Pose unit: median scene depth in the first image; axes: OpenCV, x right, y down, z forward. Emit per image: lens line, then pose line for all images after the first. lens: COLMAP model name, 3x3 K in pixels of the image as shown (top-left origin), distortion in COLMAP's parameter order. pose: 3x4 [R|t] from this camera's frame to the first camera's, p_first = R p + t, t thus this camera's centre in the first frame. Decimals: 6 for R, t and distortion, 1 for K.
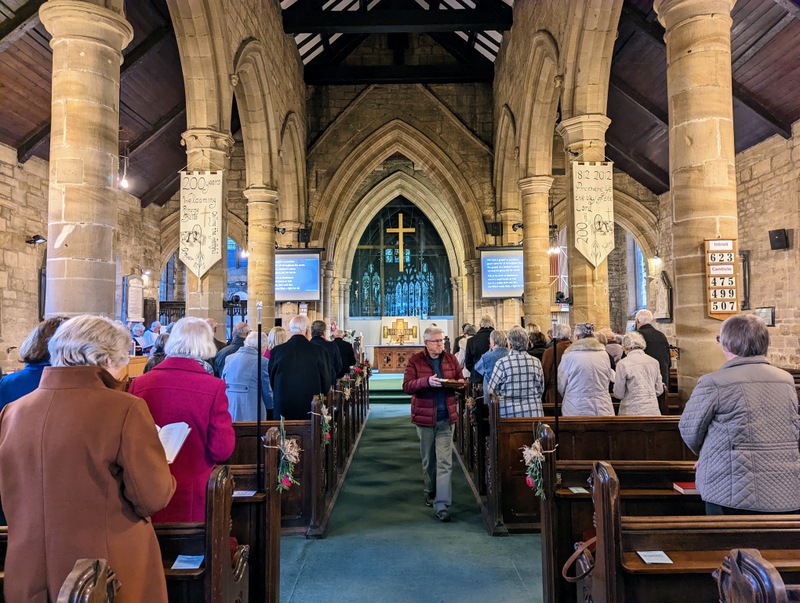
lens RADIAL K [[548.9, 0, 397.3], [0, 548.9, 298.1], [0, 0, 1]] dist [0.067270, -0.065476]
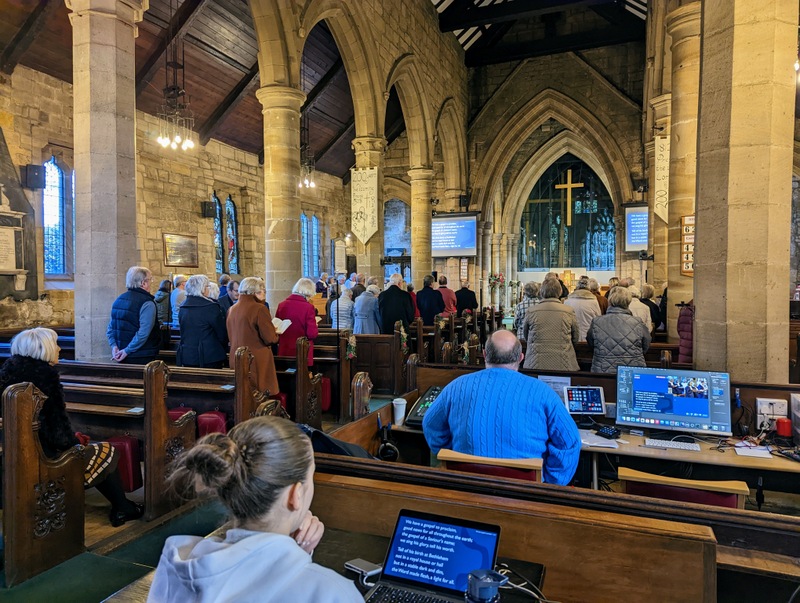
lens RADIAL K [[534.8, 0, 400.0], [0, 534.8, 301.5], [0, 0, 1]] dist [0.064449, -0.060775]
pose [[0.930994, 0.022487, -0.364340, 0.130915], [0.013781, 0.995224, 0.096639, -0.011782], [0.364773, -0.094992, 0.926238, -0.145626]]
